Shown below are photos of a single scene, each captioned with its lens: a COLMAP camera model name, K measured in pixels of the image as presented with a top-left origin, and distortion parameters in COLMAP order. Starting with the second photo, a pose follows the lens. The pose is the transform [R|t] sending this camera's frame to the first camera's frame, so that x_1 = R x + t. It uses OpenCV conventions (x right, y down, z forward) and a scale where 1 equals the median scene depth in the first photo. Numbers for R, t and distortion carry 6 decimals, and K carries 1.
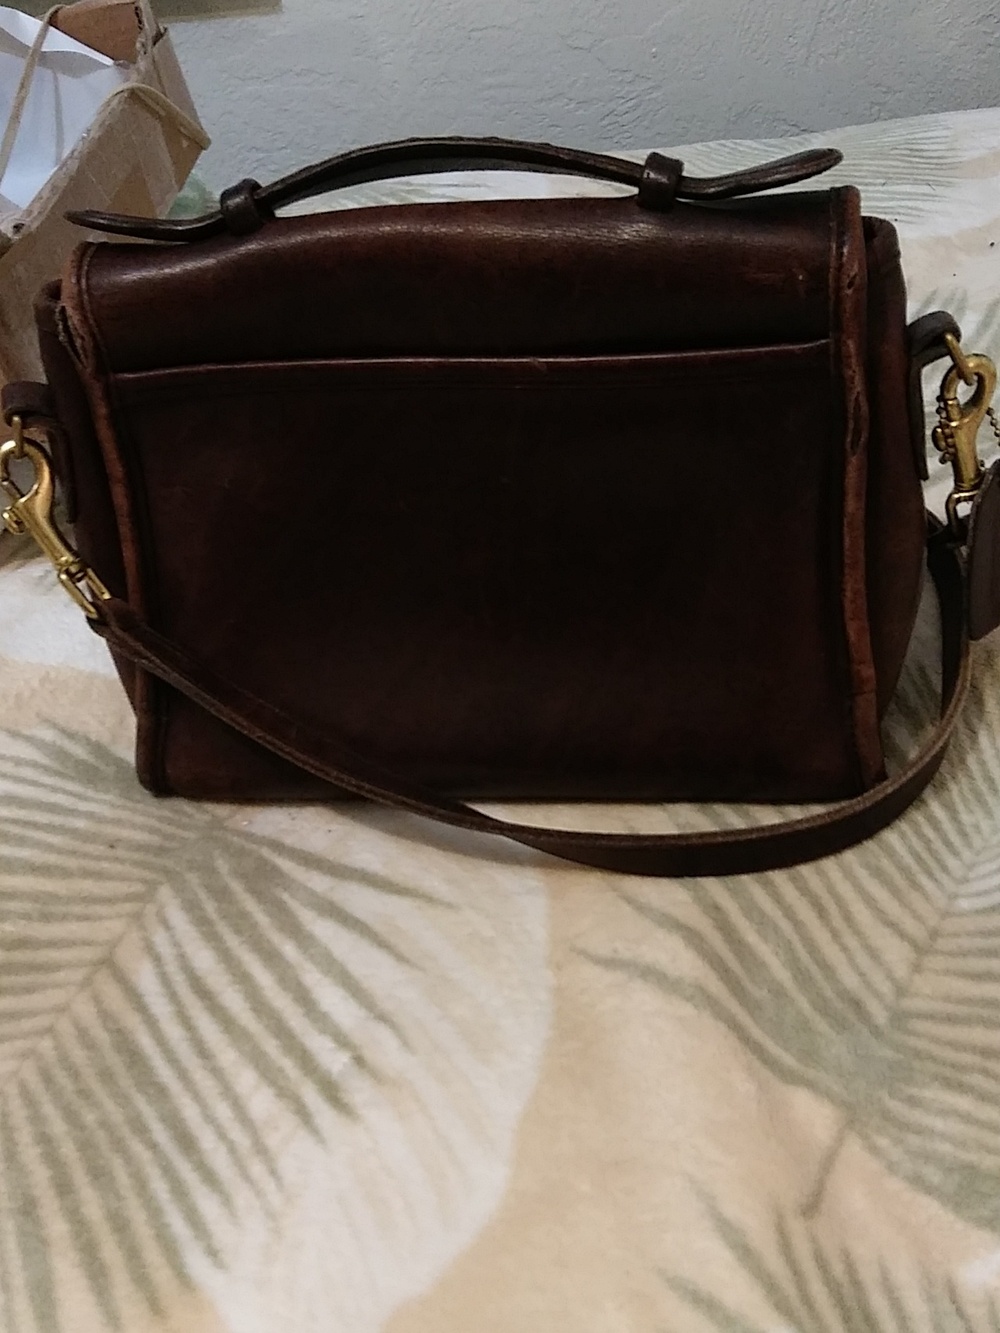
lens RADIAL K [[1218.7, 0, 459.7], [0, 1218.7, 670.0], [0, 0, 1]] dist [0.110049, -0.180310]
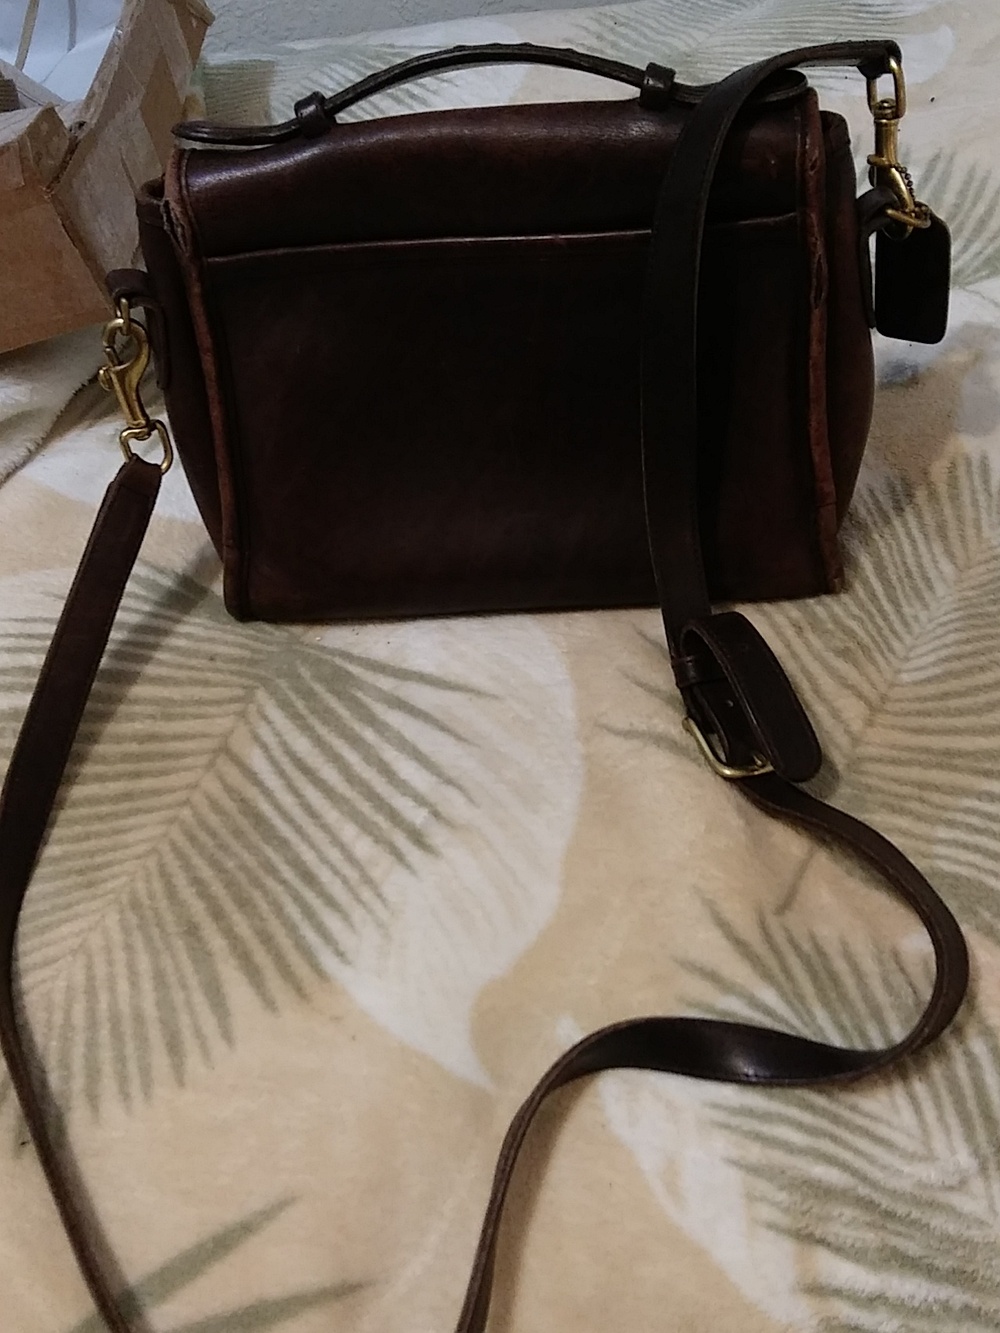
lens RADIAL K [[1252.8, 0, 500.0], [0, 1252.8, 666.5], [0, 0, 1]] dist [0.017685, 0.011175]
pose [[0.996630, -0.048008, 0.066508, -0.090238], [0.040324, 0.992844, 0.112402, 0.025558], [-0.071428, -0.109341, 0.991435, -0.244242]]
